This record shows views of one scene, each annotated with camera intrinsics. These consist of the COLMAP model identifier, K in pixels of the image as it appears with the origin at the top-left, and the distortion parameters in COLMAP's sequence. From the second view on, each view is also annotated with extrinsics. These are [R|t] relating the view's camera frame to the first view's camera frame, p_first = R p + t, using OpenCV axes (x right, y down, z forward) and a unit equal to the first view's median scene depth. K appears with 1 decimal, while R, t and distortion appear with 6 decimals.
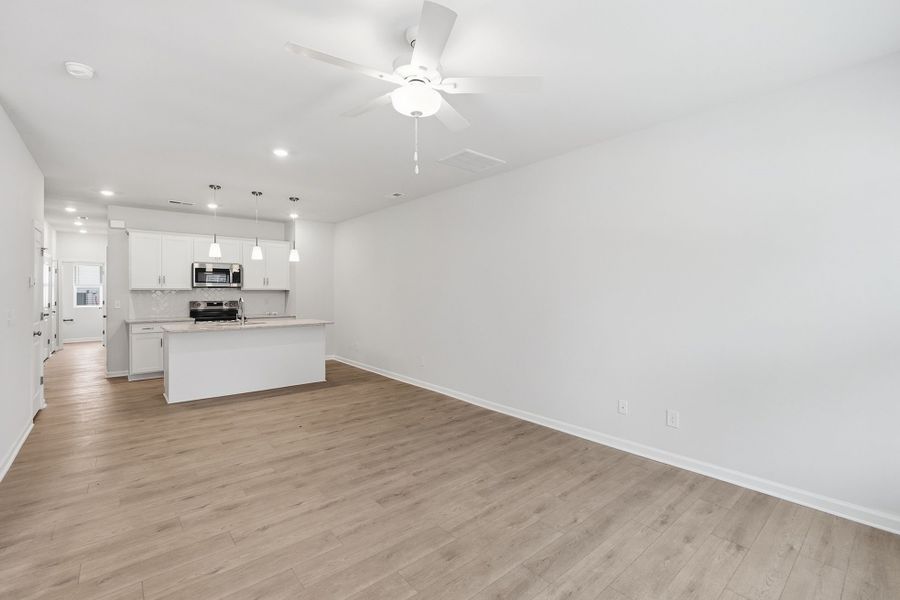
lens RADIAL K [[393.8, 0, 448.9], [0, 393.8, 290.9], [0, 0, 1]] dist [-0.003409, -0.000140]
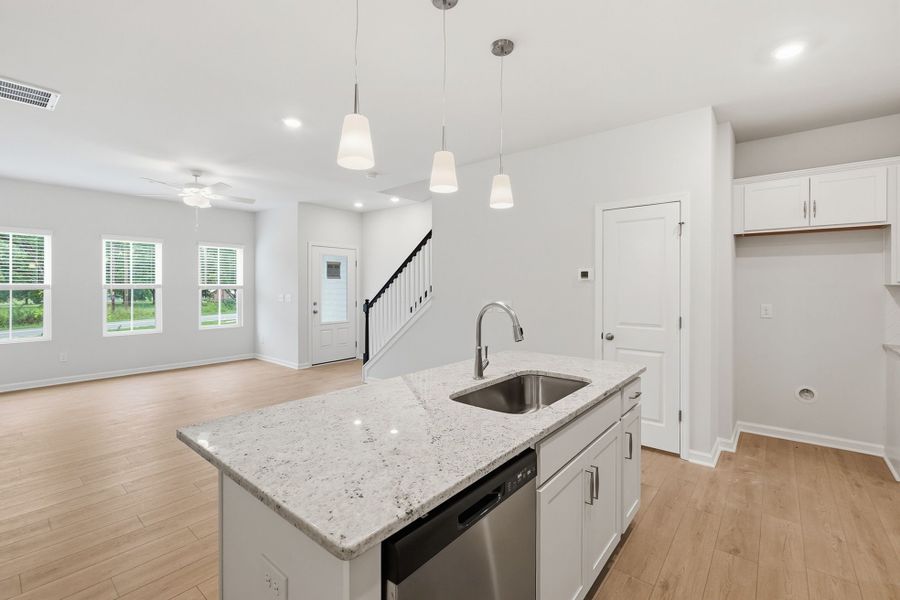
lens RADIAL K [[394.4, 0, 448.8], [0, 394.4, 287.5], [0, 0, 1]] dist [-0.003549, -0.000082]
pose [[-0.985736, -0.002949, -0.168270, -0.542072], [-0.002747, 0.999995, -0.001434, 0.006051], [0.168274, -0.000951, -0.985740, 1.666090]]
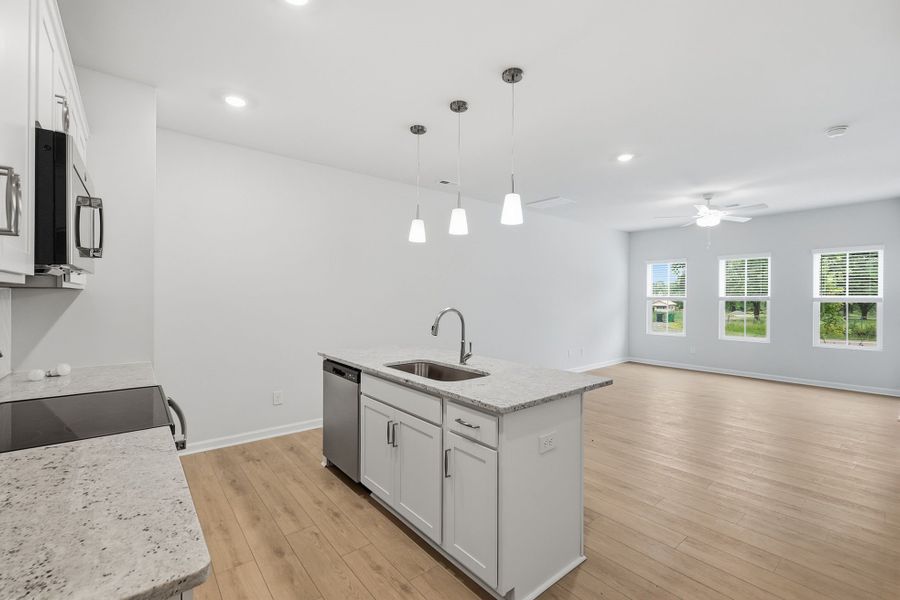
lens RADIAL K [[388.4, 0, 448.8], [0, 388.4, 295.7], [0, 0, 1]] dist [-0.001320, -0.001049]
pose [[0.022862, 0.001906, 0.999737, -1.246759], [-0.007339, 0.999972, -0.001738, 0.003637], [-0.999712, -0.007298, 0.022875, 1.247130]]
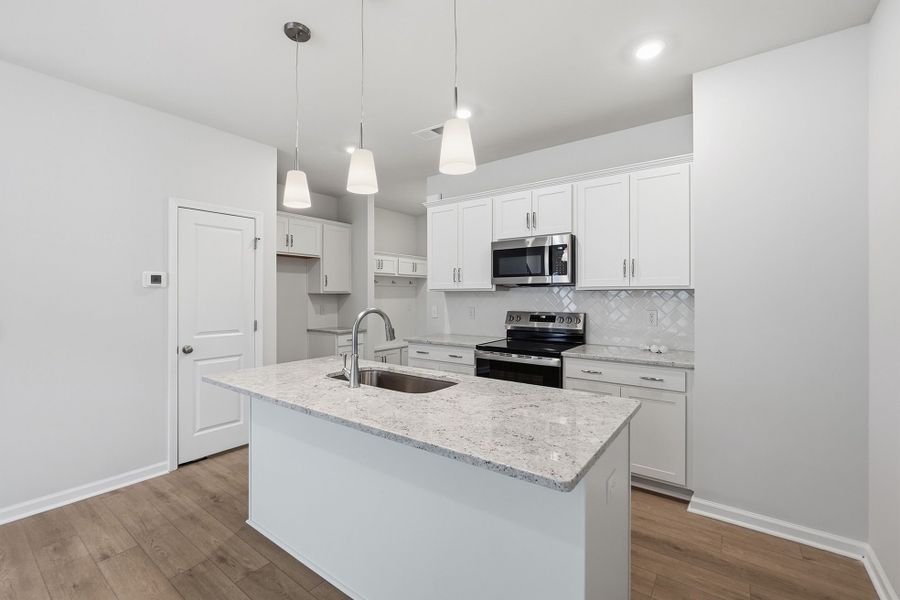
lens RADIAL K [[388.4, 0, 448.8], [0, 388.4, 295.7], [0, 0, 1]] dist [-0.001320, -0.001049]
pose [[0.226368, 0.000104, -0.974042, -0.204602], [0.002663, 0.999996, 0.000726, 0.005864], [0.974038, -0.002758, 0.226367, 1.241310]]
